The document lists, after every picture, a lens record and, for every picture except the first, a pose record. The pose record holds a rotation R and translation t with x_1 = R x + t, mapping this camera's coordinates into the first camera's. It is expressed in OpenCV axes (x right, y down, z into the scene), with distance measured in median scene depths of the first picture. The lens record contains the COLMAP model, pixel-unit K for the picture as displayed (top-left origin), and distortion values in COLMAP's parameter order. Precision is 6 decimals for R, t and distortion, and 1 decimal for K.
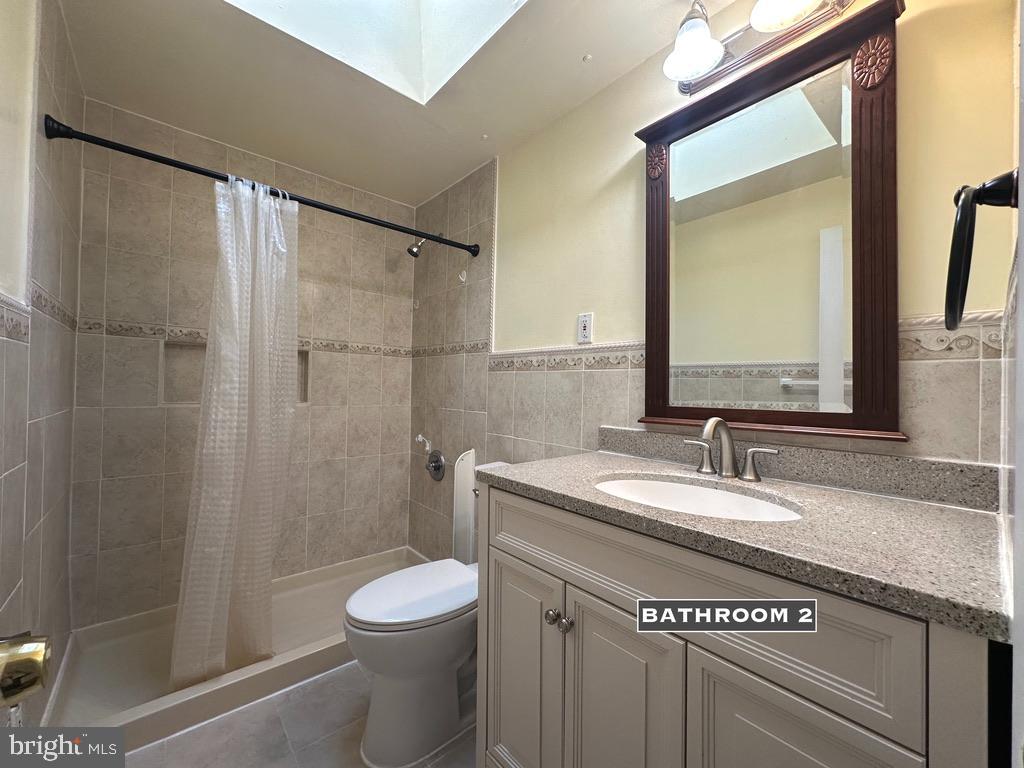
lens RADIAL K [[407.8, 0, 511.6], [0, 407.8, 384.5], [0, 0, 1]] dist [-0.002588, -0.000168]
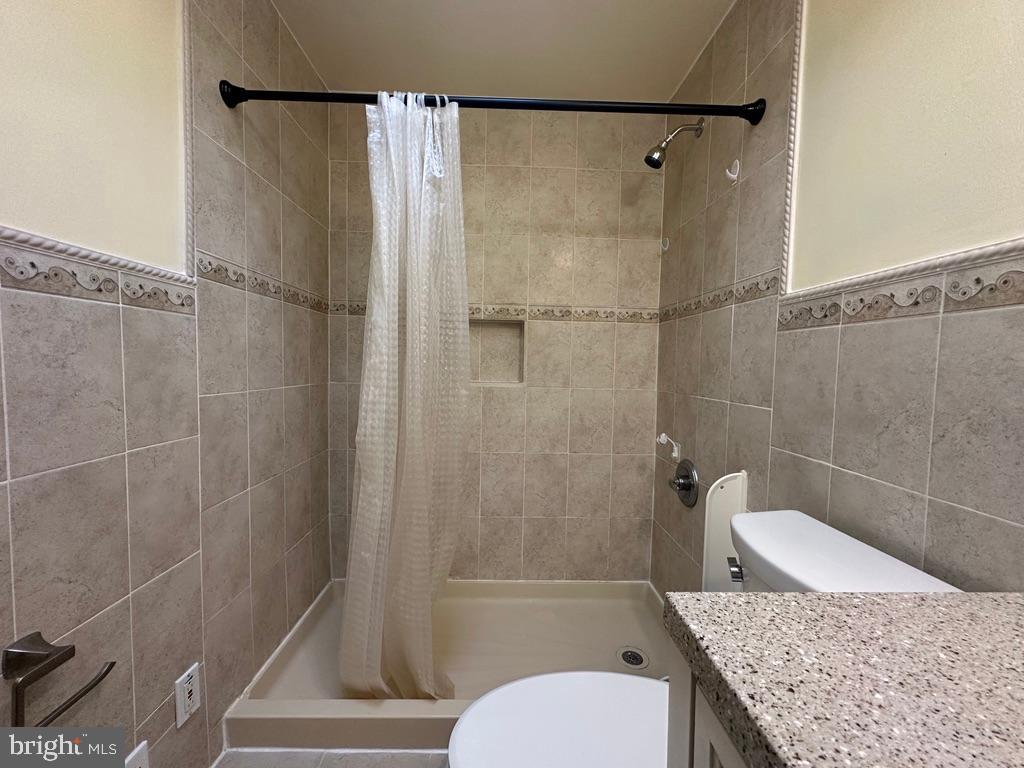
lens RADIAL K [[407.8, 0, 511.6], [0, 407.8, 384.5], [0, 0, 1]] dist [-0.002588, -0.000168]
pose [[0.770232, 0.025010, -0.637273, 0.013295], [0.002948, 0.999081, 0.042772, 0.011700], [0.637757, -0.034823, 0.769450, 0.337617]]
